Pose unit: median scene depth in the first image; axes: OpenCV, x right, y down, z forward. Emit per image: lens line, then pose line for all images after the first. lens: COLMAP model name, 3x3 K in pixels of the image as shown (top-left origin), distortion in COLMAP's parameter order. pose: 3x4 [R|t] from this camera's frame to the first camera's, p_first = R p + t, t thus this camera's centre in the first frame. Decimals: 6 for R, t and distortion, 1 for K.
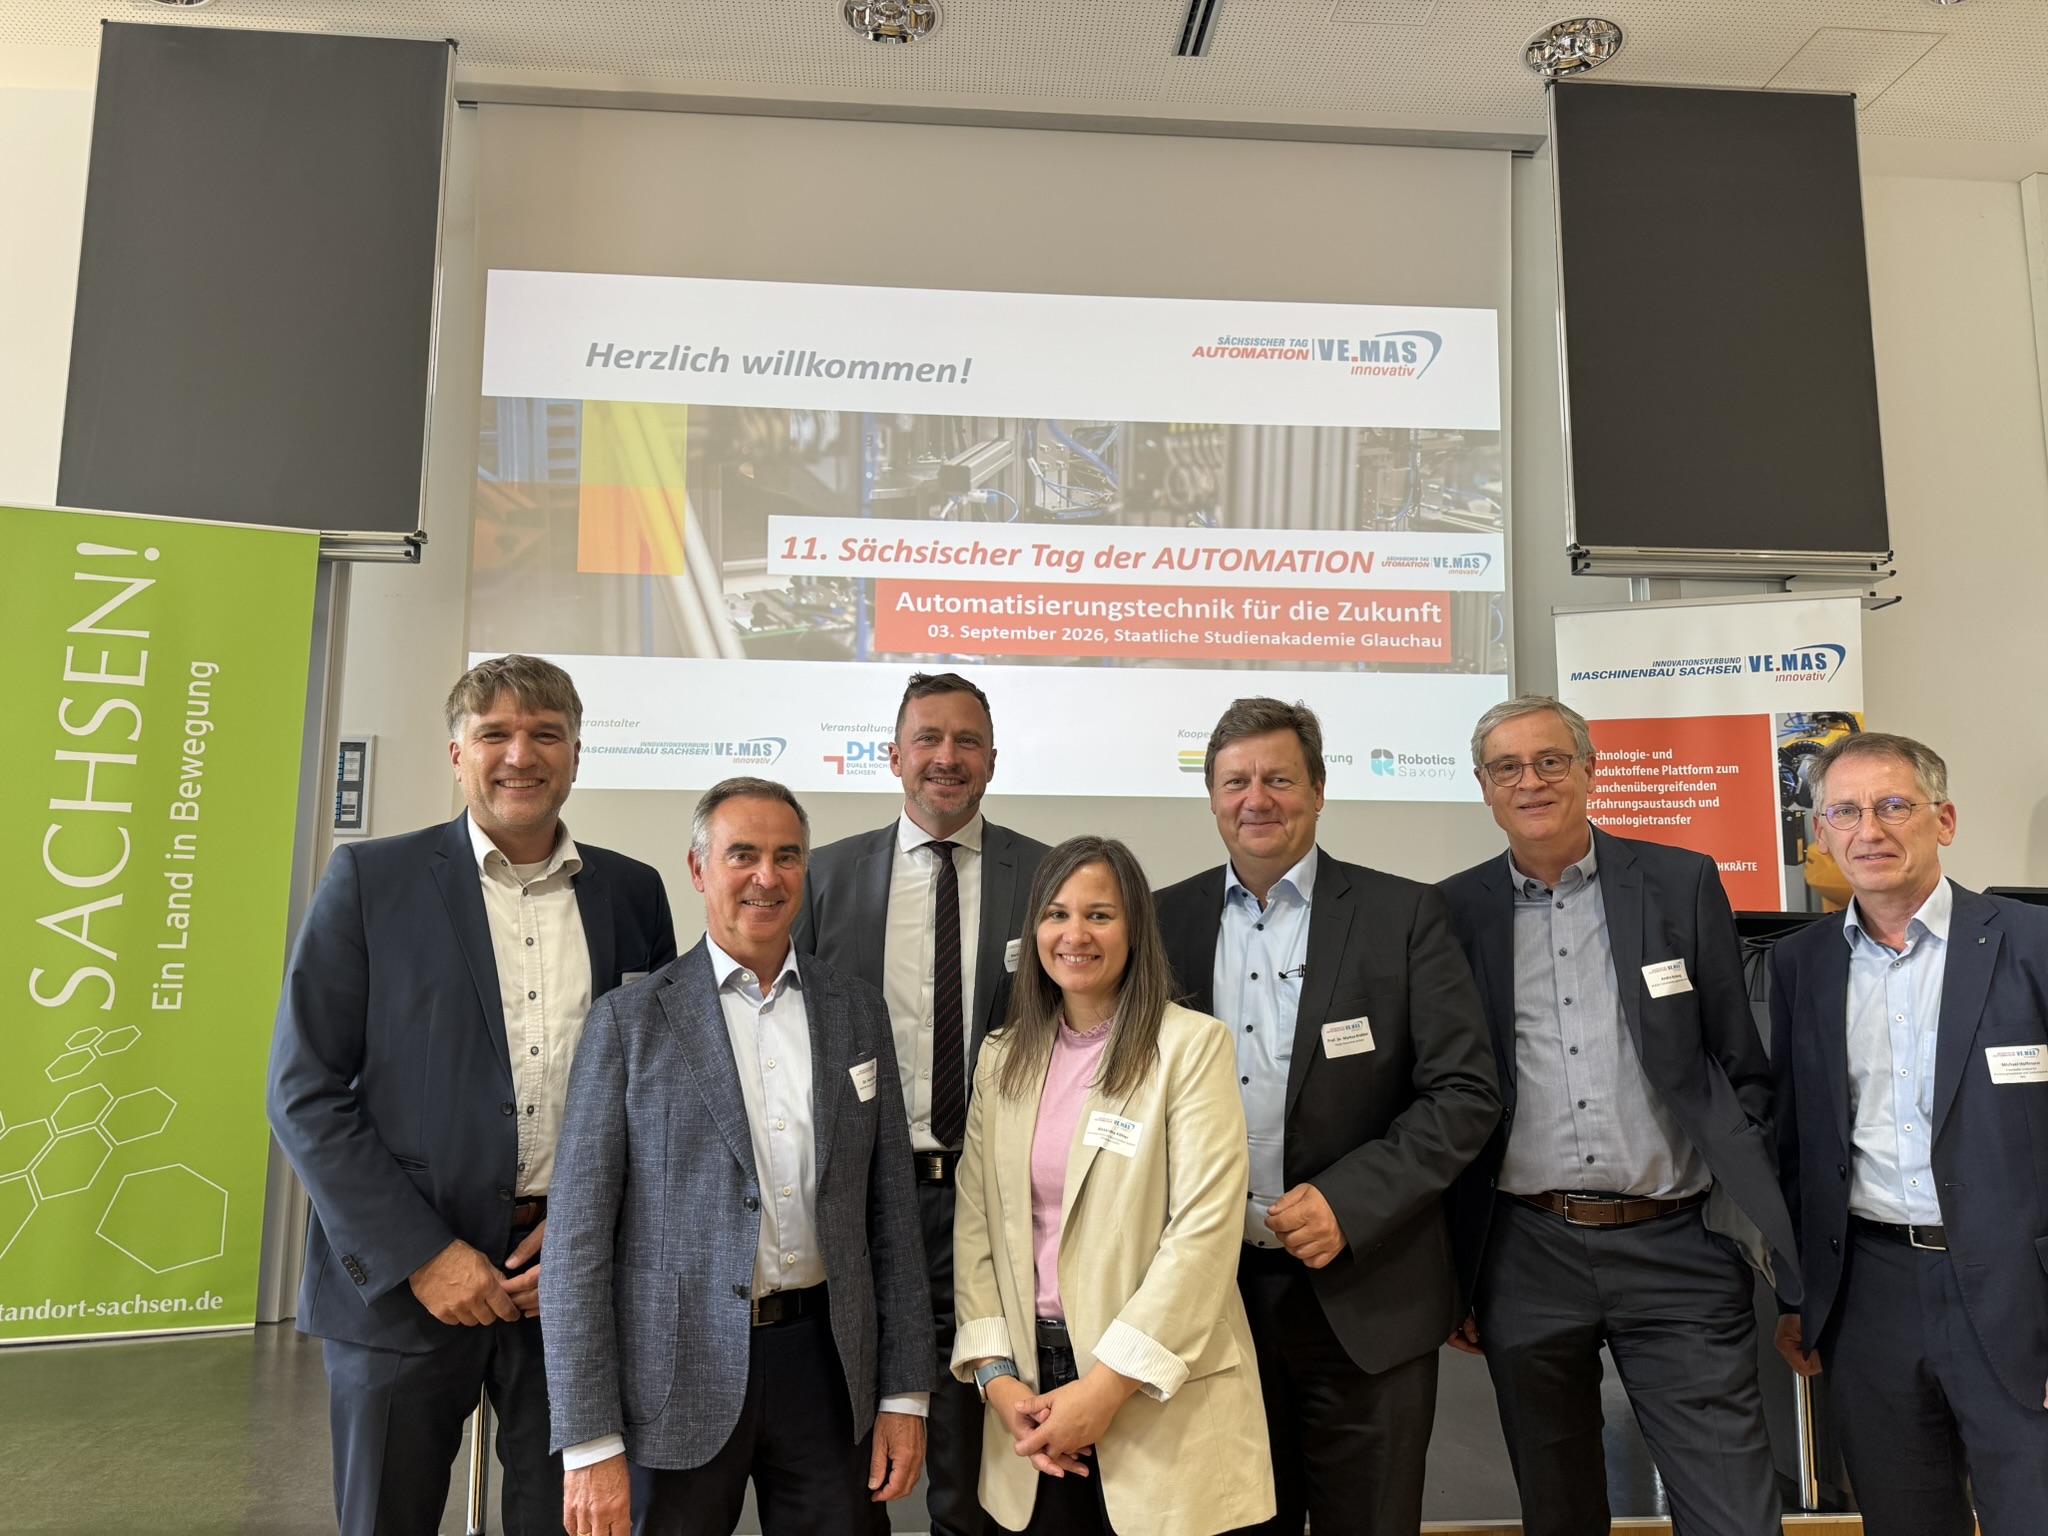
lens RADIAL K [[1437.0, 0, 1026.0], [0, 1437.0, 778.7], [0, 0, 1]] dist [0.001388, -0.019923]
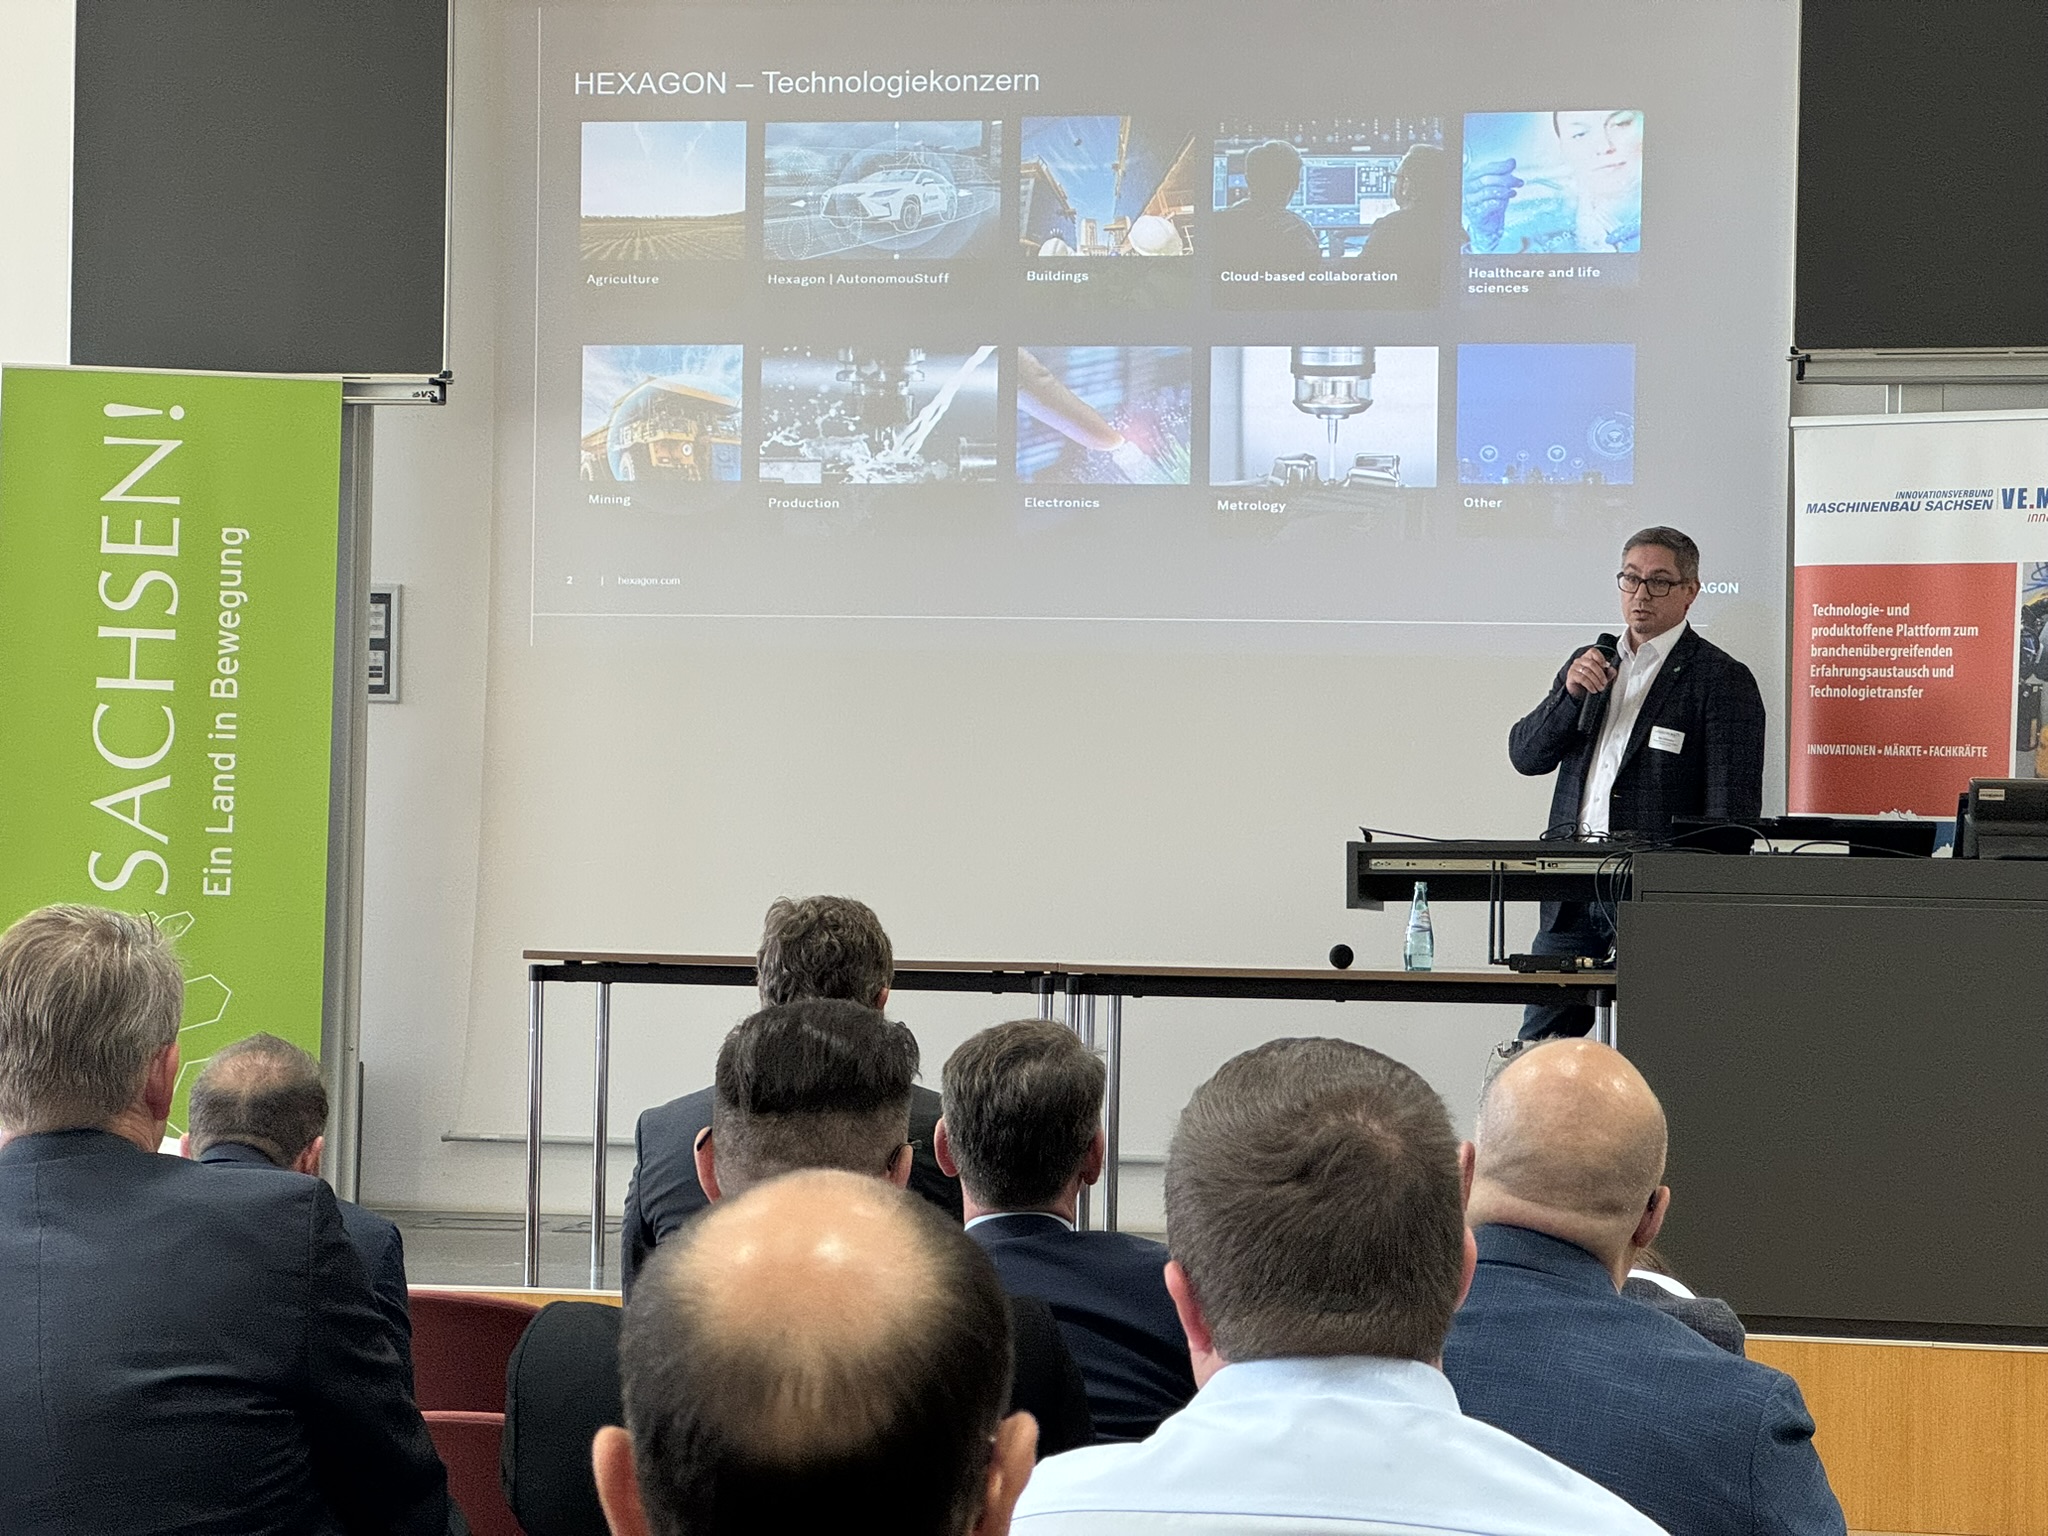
lens RADIAL K [[4443.5, 0, 988.5], [0, 4443.5, 761.9], [0, 0, 1]] dist [0.150970, 0.000000]
pose [[0.966900, 0.006795, -0.255064, 0.609045], [0.020797, 0.994220, 0.105325, -0.213317], [0.254306, -0.107143, 0.961171, -1.593198]]
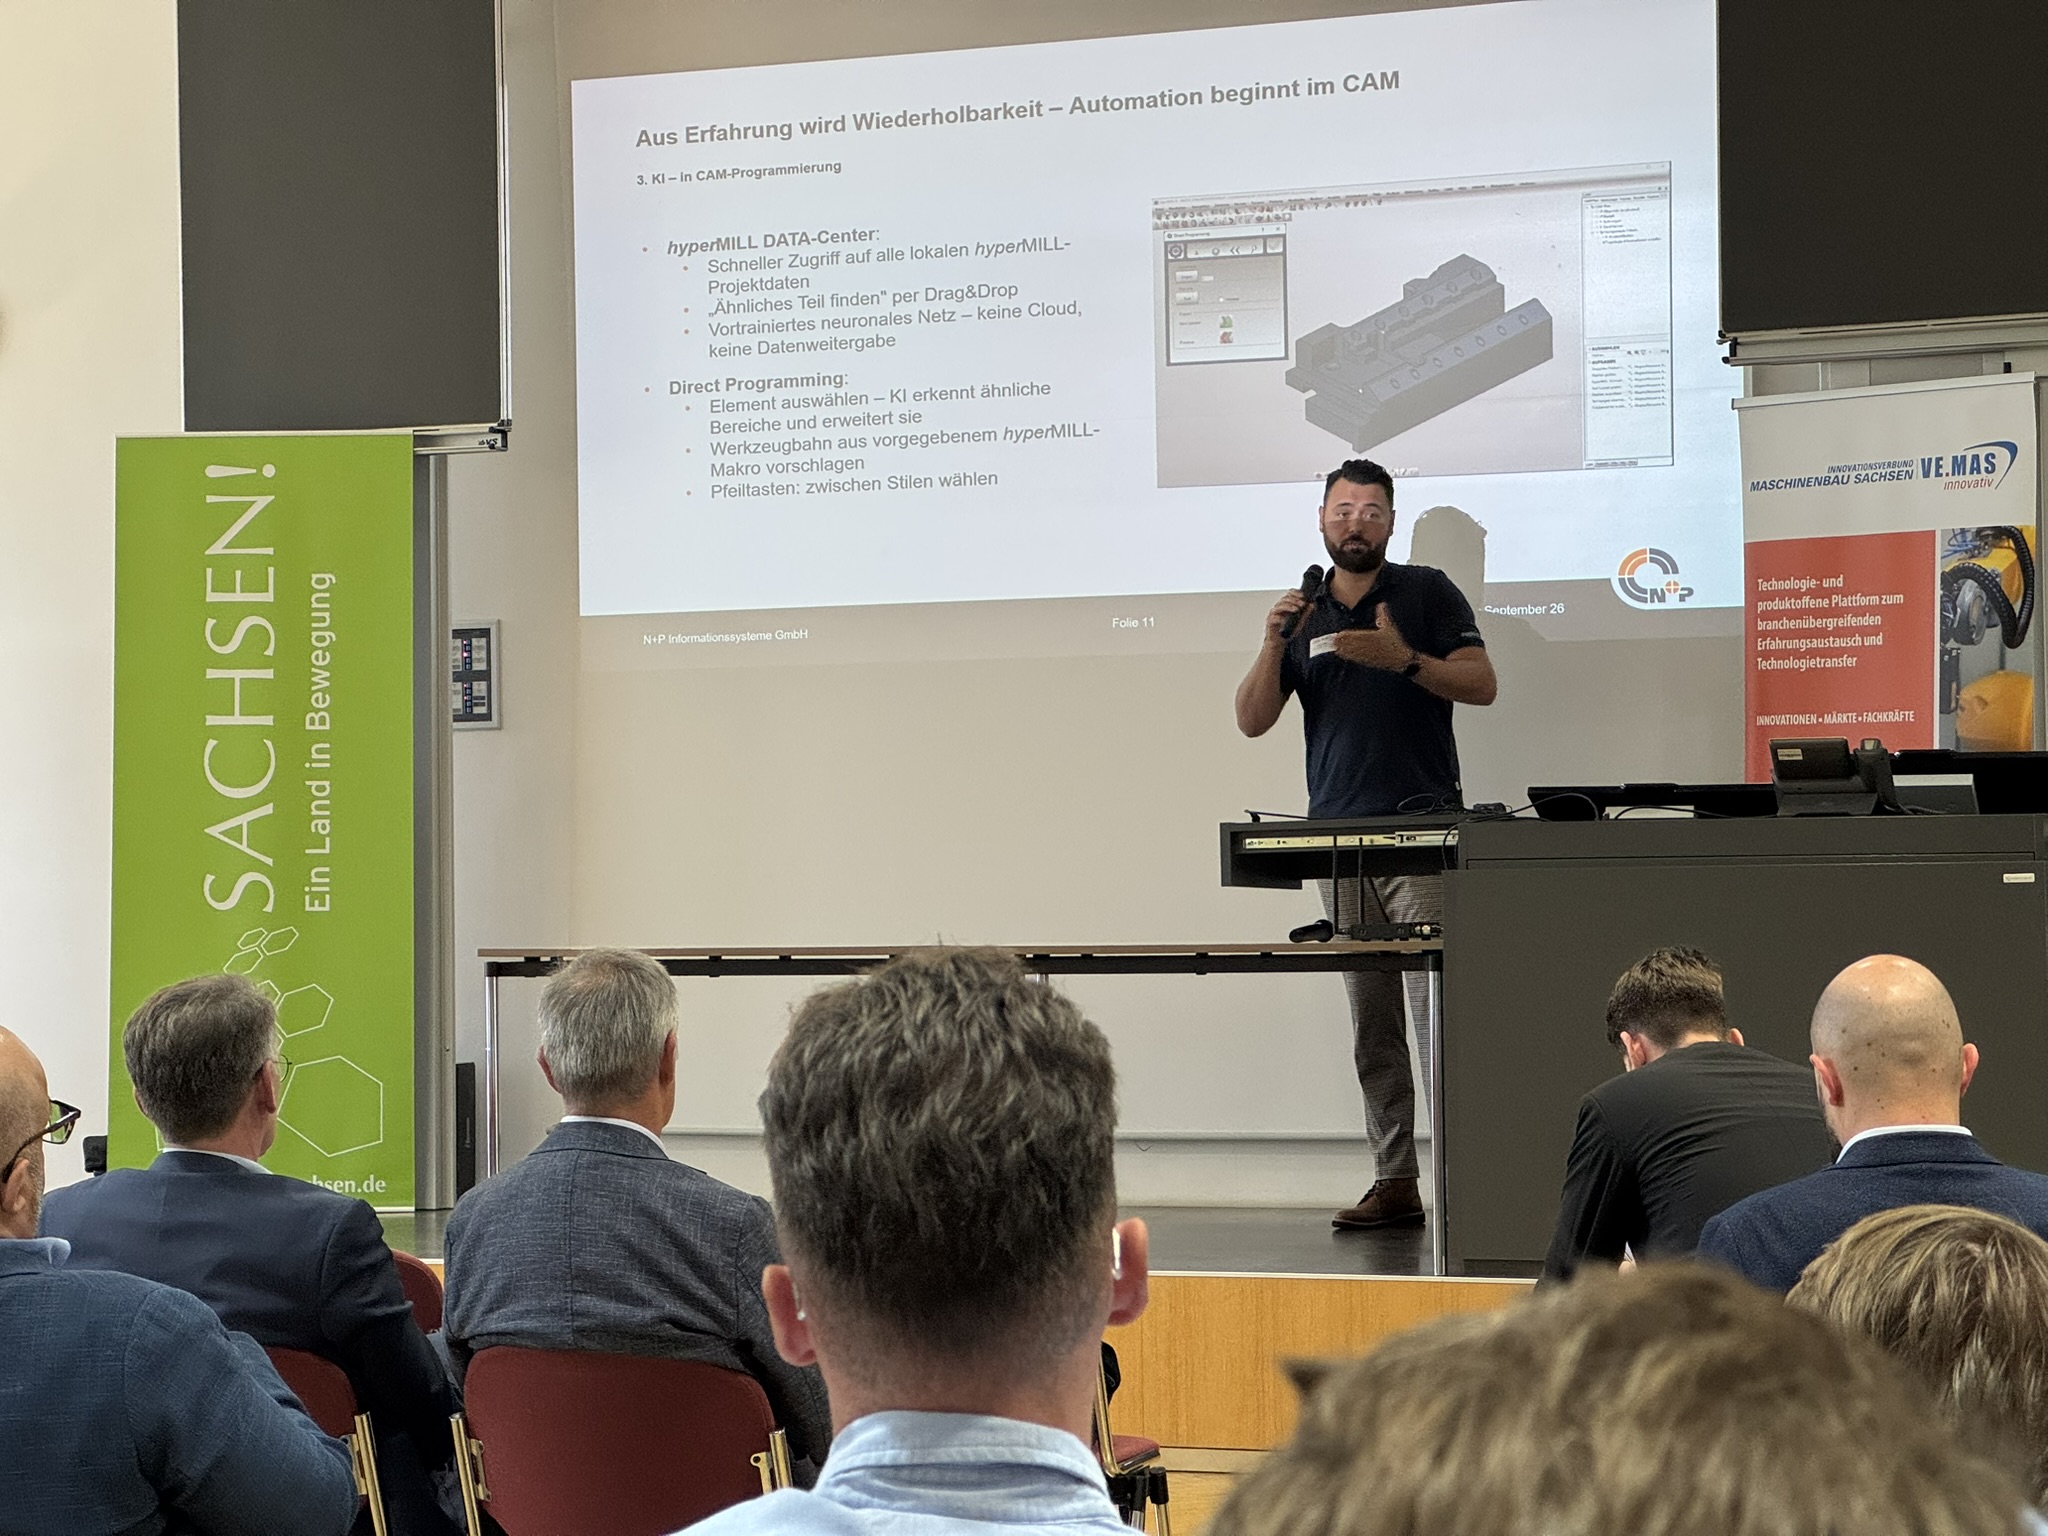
lens RADIAL K [[4443.5, 0, 948.4], [0, 4443.5, 766.7], [0, 0, 1]] dist [0.150970, 0.000000]
pose [[0.901990, -0.029069, -0.430777, 1.121456], [0.073954, 0.993388, 0.087815, -0.179650], [0.425375, -0.111066, 0.898176, -1.576231]]
